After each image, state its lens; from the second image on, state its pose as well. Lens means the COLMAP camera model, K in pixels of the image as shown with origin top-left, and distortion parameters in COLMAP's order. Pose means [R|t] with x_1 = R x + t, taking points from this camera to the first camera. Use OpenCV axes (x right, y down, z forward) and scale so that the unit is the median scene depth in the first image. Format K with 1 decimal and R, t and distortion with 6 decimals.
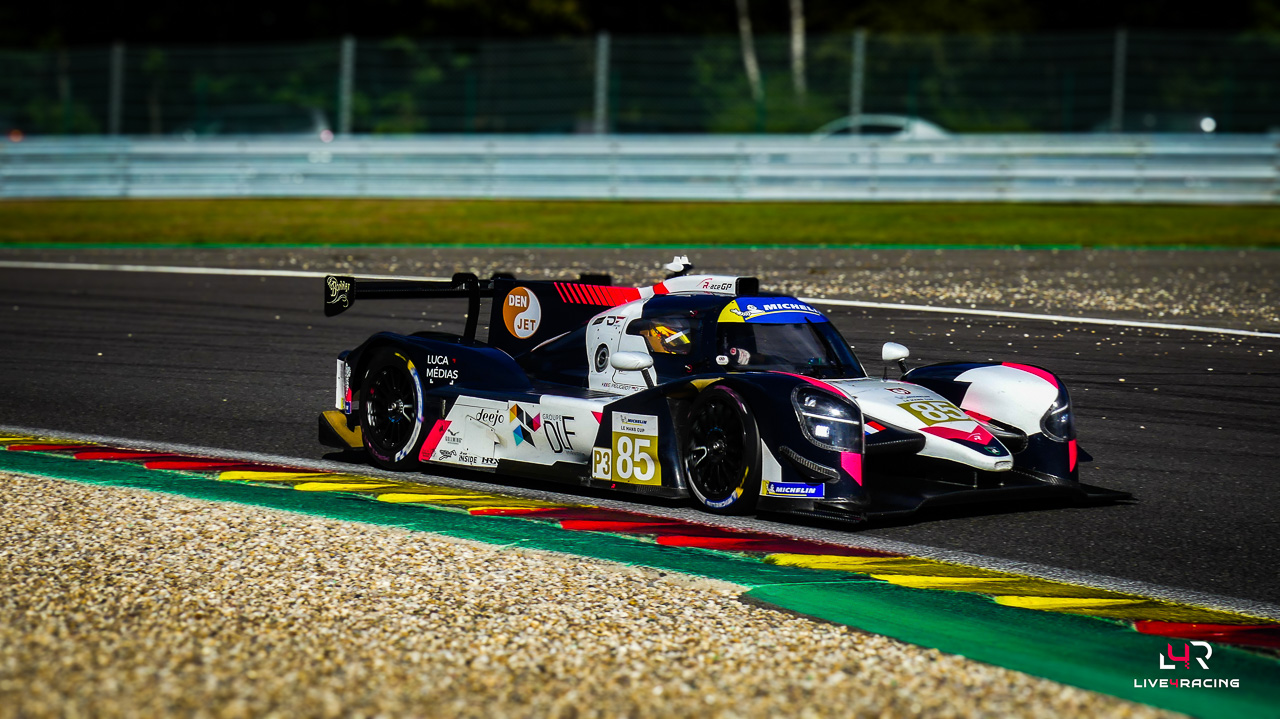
lens RADIAL K [[3392.3, 0, 822.9], [0, 3392.3, 139.8], [0, 0, 1]] dist [0.068480, -0.177553]
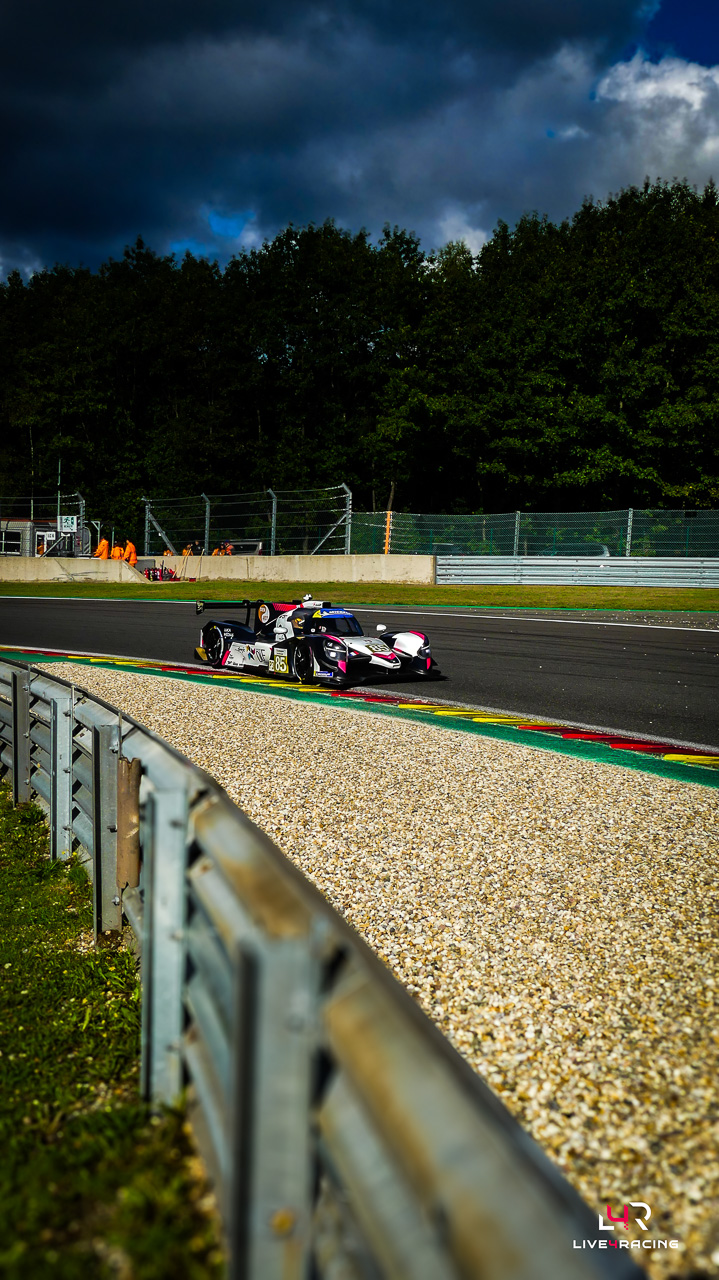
lens RADIAL K [[1336.4, 0, 359.5], [0, 1336.4, 640.0], [0, 0, 1]] dist [-0.013633, 0.022648]
pose [[0.961018, 0.026439, -0.275220, -0.165184], [-0.011451, 0.998369, 0.055924, 0.013536], [0.276250, -0.050593, 0.959753, 0.425161]]
